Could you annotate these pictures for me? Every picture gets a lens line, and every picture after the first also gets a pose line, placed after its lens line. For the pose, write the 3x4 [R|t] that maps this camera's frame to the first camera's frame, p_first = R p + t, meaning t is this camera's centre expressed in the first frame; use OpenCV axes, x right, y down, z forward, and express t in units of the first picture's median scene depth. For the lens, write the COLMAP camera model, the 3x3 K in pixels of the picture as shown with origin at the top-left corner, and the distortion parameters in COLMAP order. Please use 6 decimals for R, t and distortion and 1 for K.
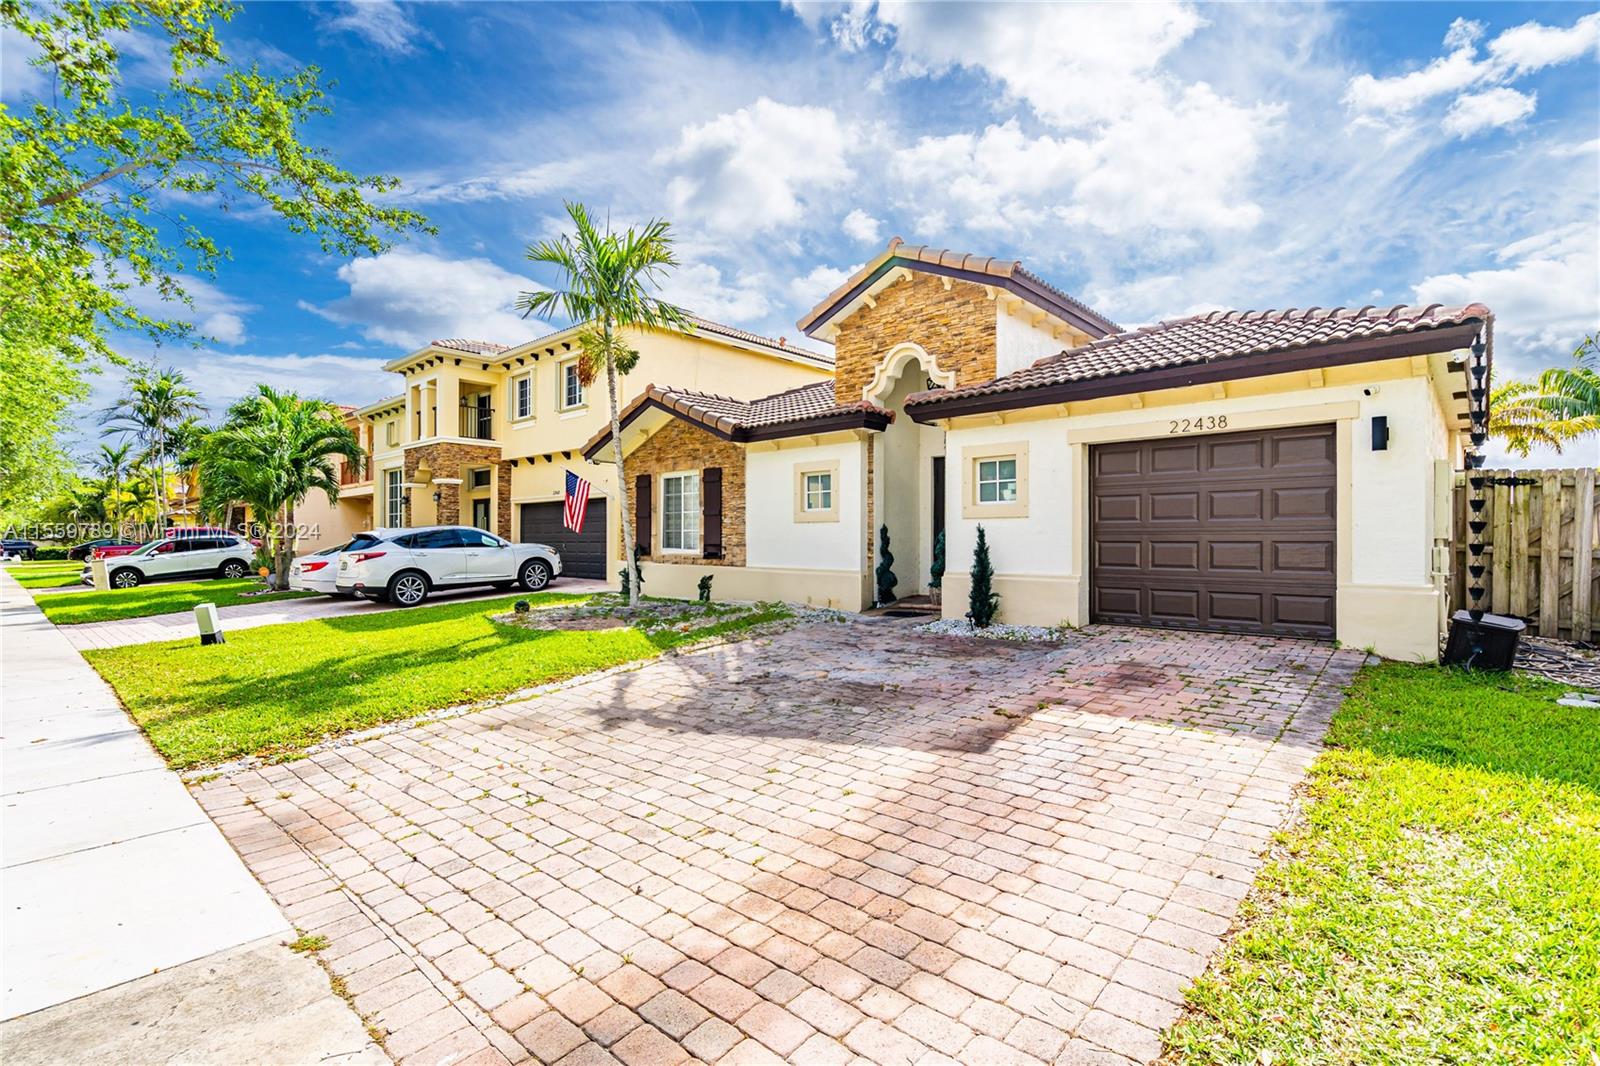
lens RADIAL K [[734.6, 0, 759.8], [0, 734.6, 521.4], [0, 0, 1]] dist [-0.002192, 0.000712]
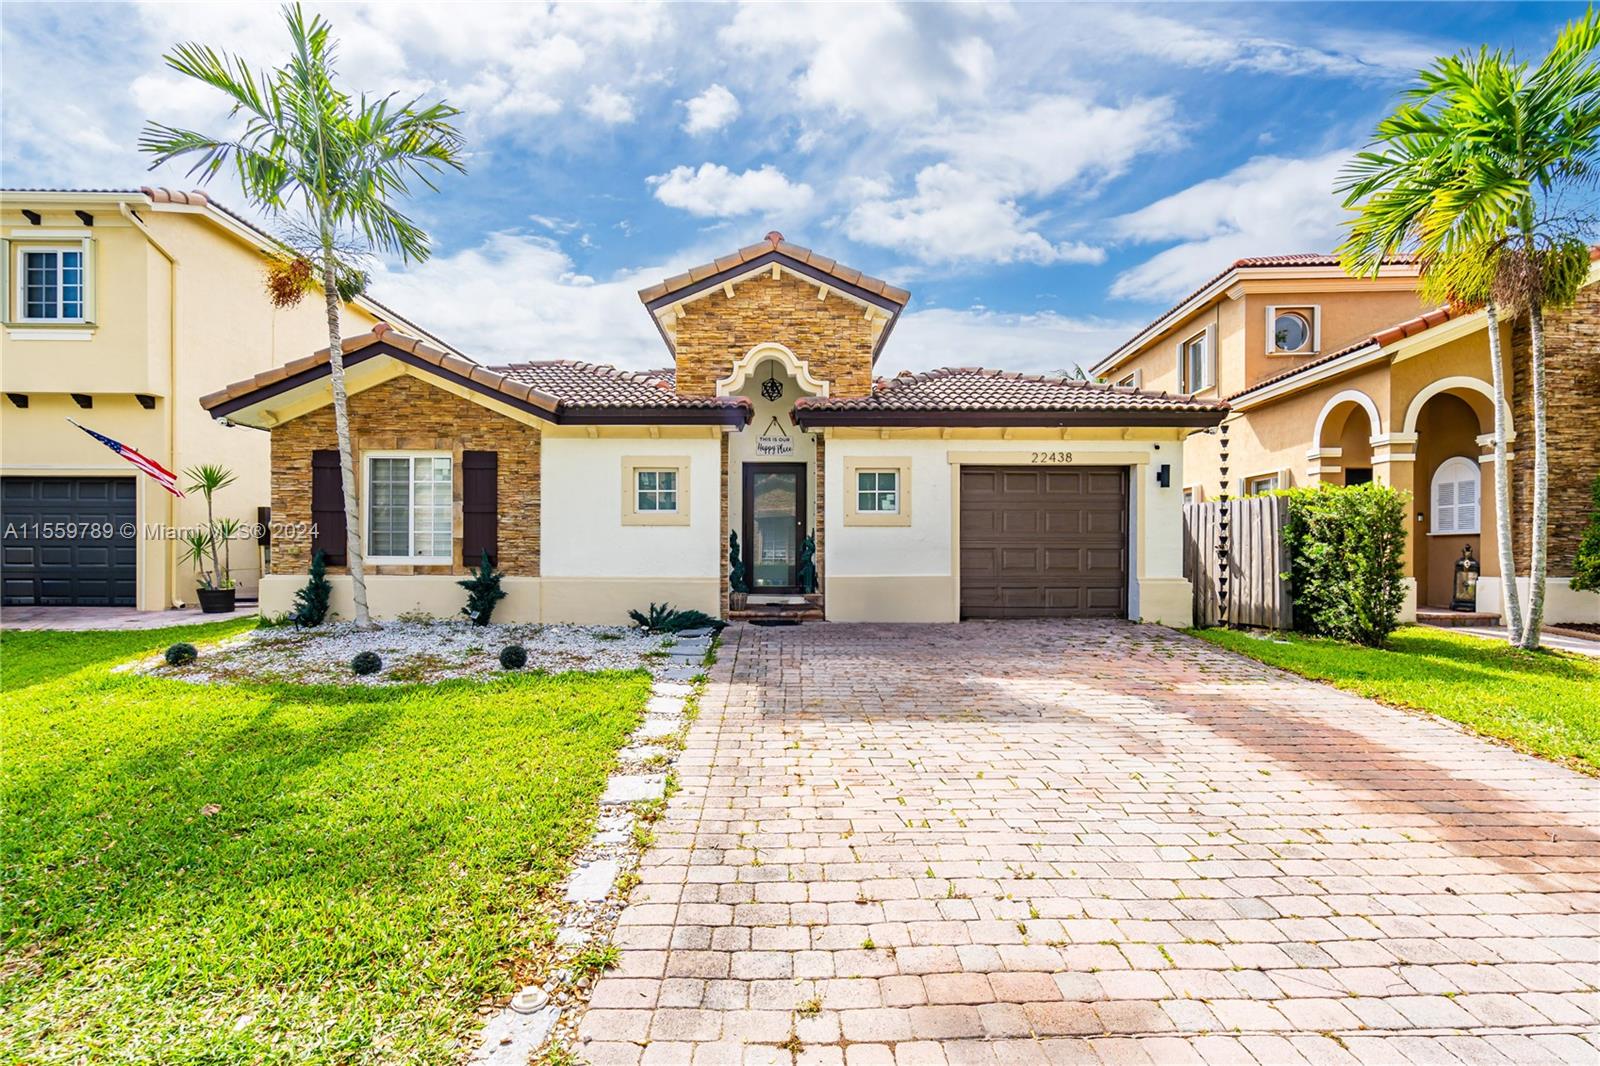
lens RADIAL K [[734.6, 0, 798.5], [0, 734.6, 547.8], [0, 0, 1]] dist [-0.002192, 0.000712]
pose [[0.720649, 0.004264, 0.693287, -0.453139], [-0.021786, 0.999627, 0.016498, 0.010672], [-0.692958, -0.026994, 0.720473, 0.273544]]
